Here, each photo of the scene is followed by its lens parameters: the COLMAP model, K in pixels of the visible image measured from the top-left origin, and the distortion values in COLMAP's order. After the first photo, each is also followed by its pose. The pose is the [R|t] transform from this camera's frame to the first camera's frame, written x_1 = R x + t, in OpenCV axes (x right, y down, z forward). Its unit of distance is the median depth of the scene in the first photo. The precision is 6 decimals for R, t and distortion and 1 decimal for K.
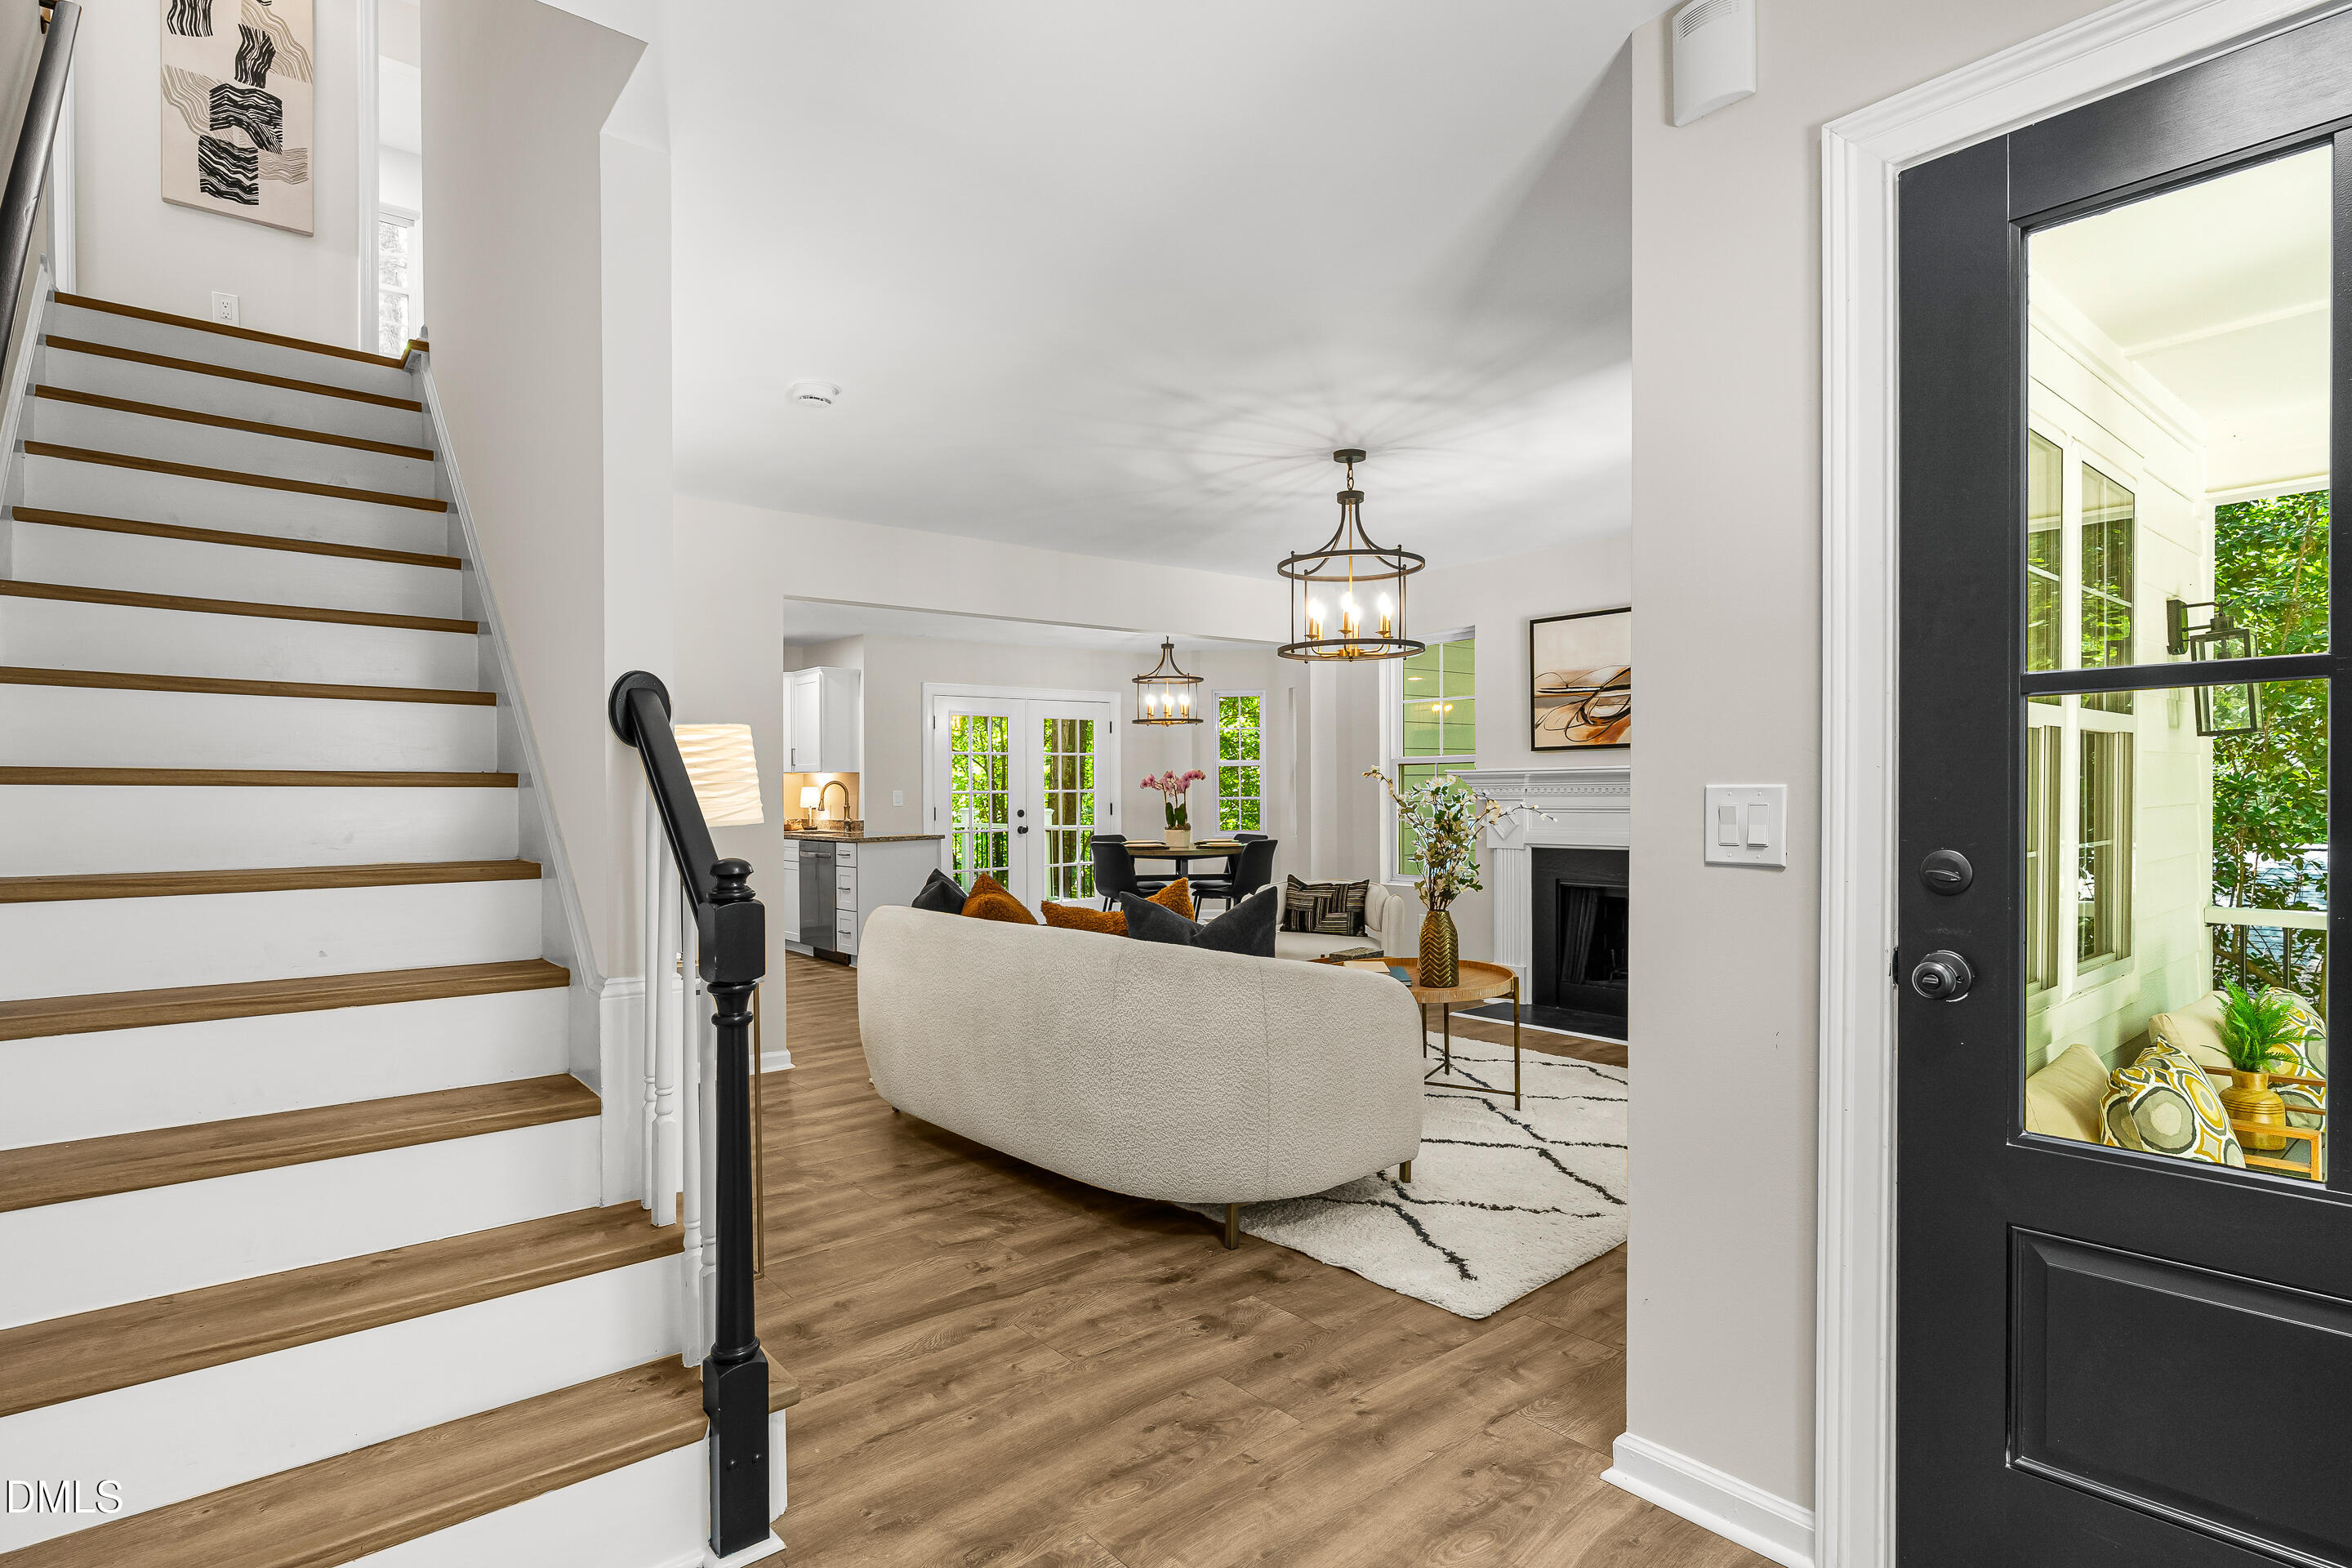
lens RADIAL K [[1206.7, 0, 1176.0], [0, 1206.7, 784.0], [0, 0, 1]] dist [0.000669, 0.000175]
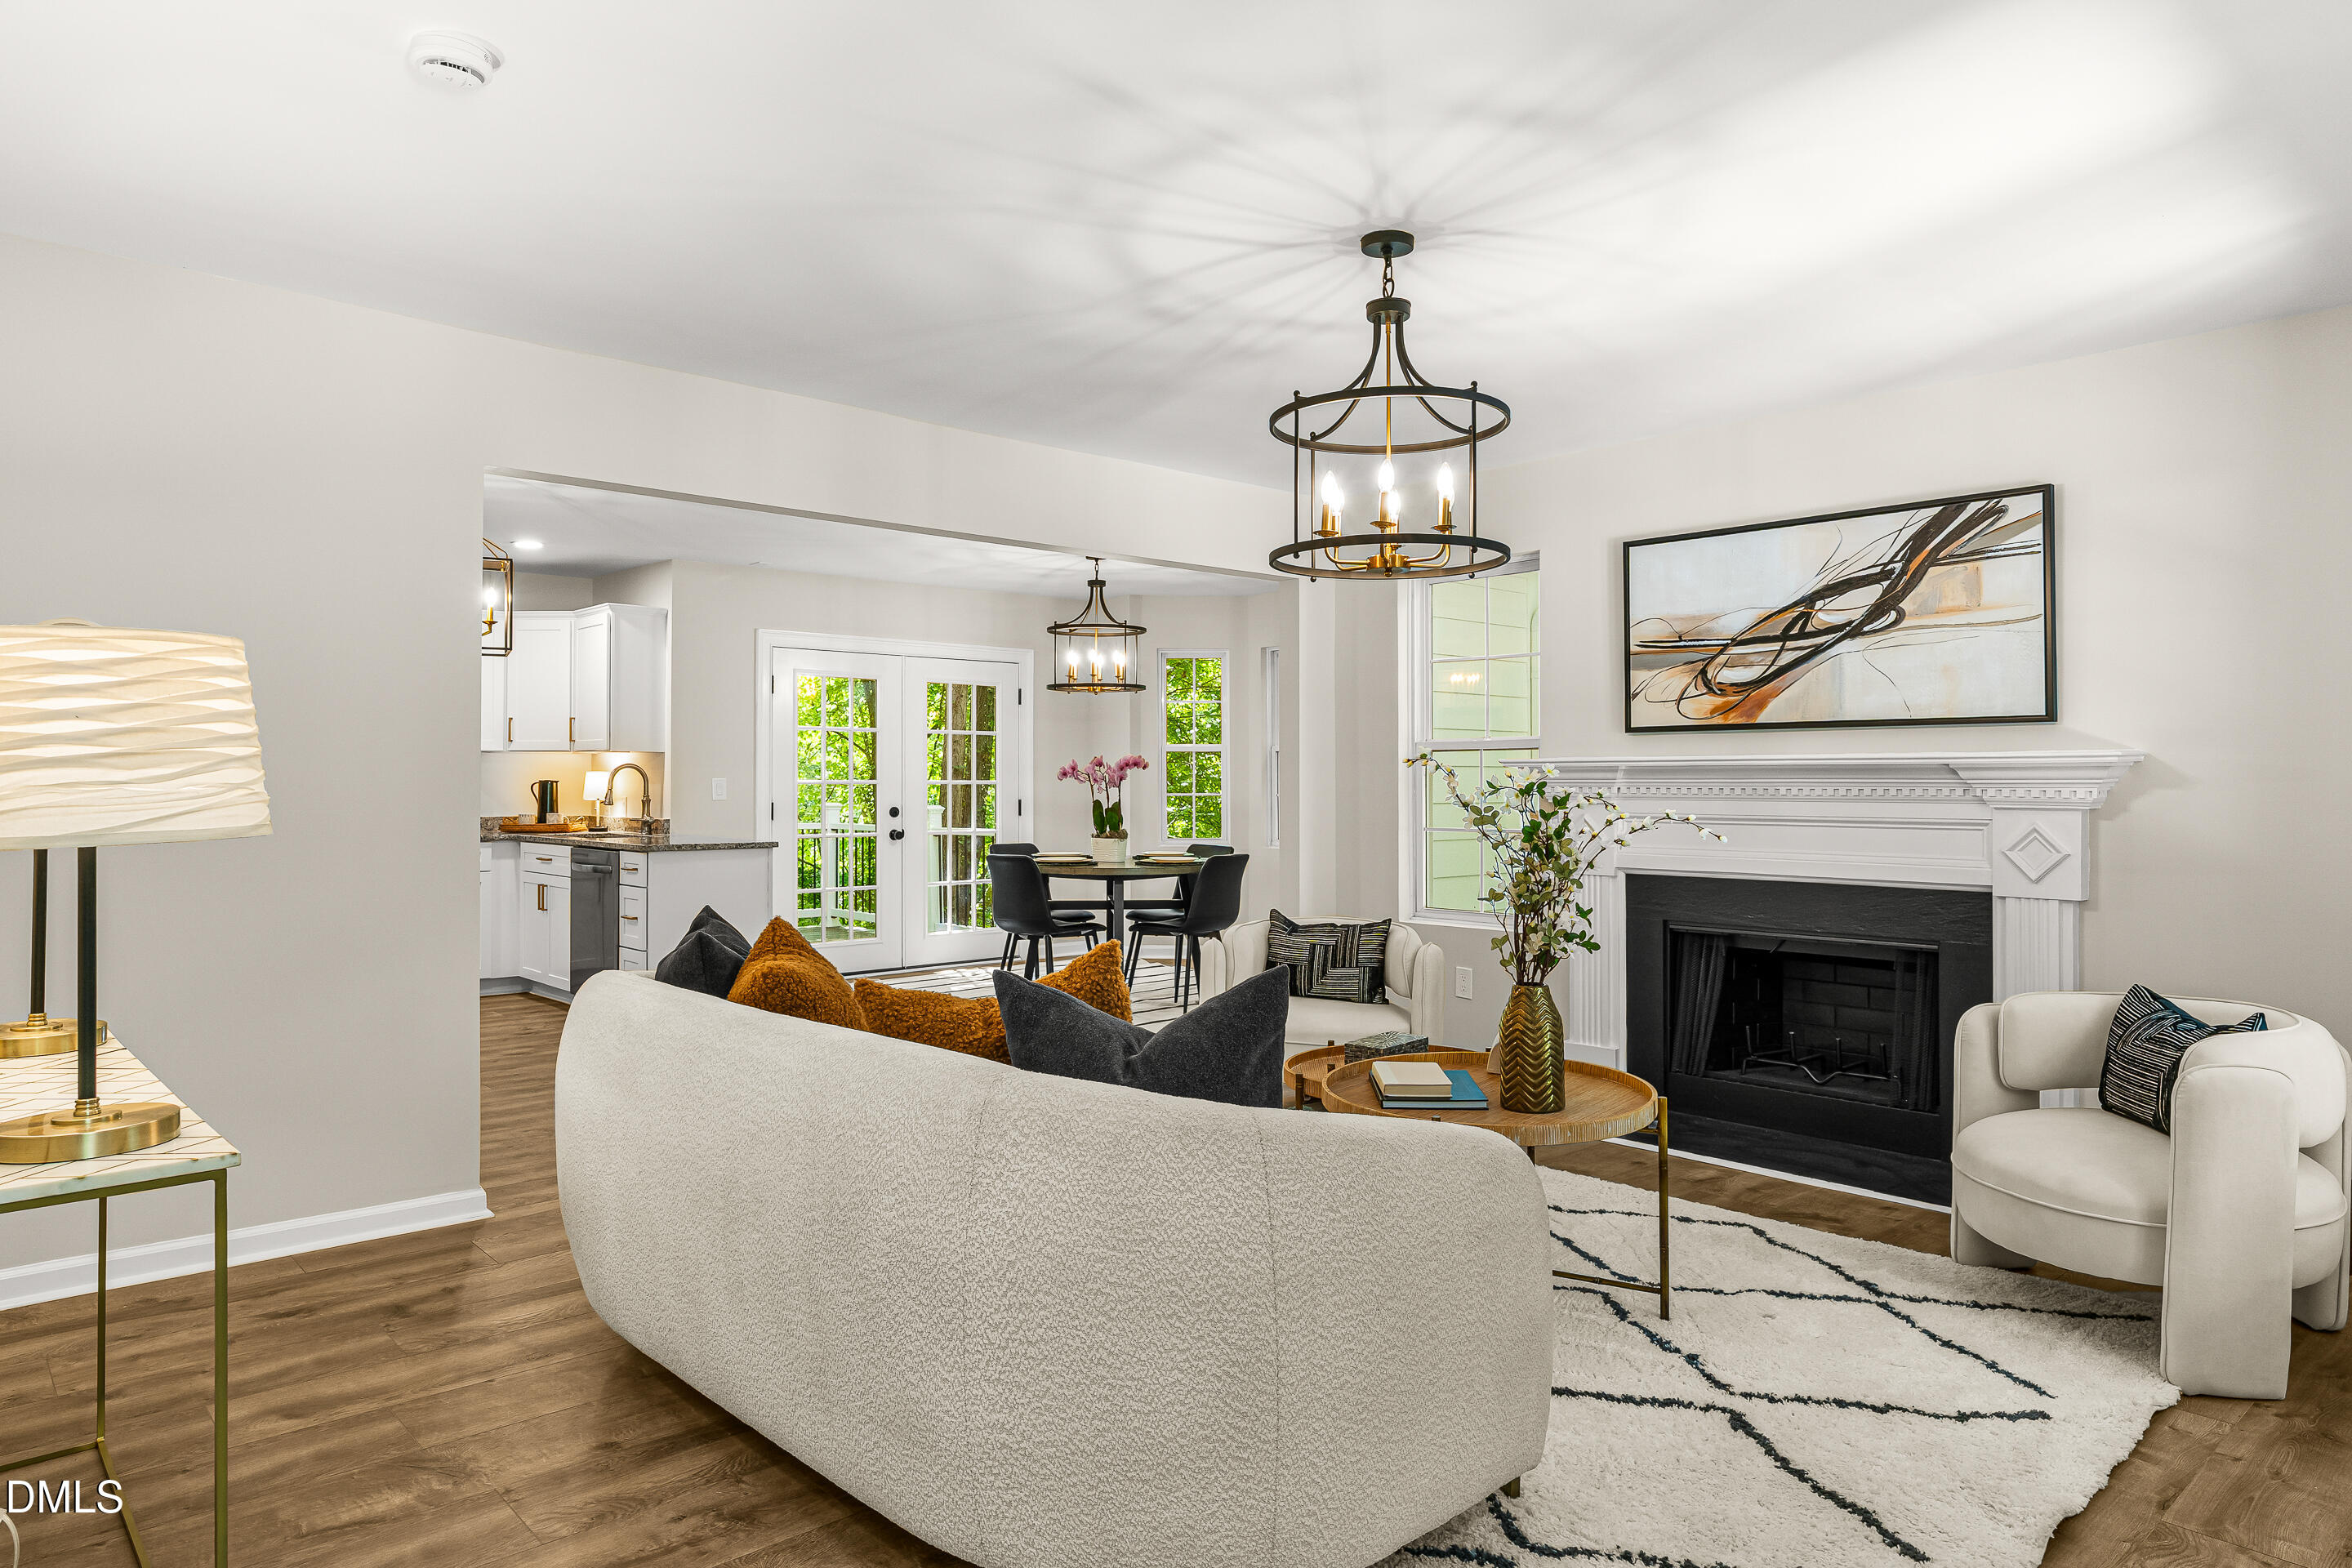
lens RADIAL K [[1371.7, 0, 1271.5], [0, 1371.7, 910.2], [0, 0, 1]] dist [-0.000874, -0.000479]
pose [[0.993262, 0.003015, 0.115851, 0.003982], [-0.014142, 0.995344, 0.095346, 0.001884], [-0.115024, -0.096342, 0.988680, 0.250582]]
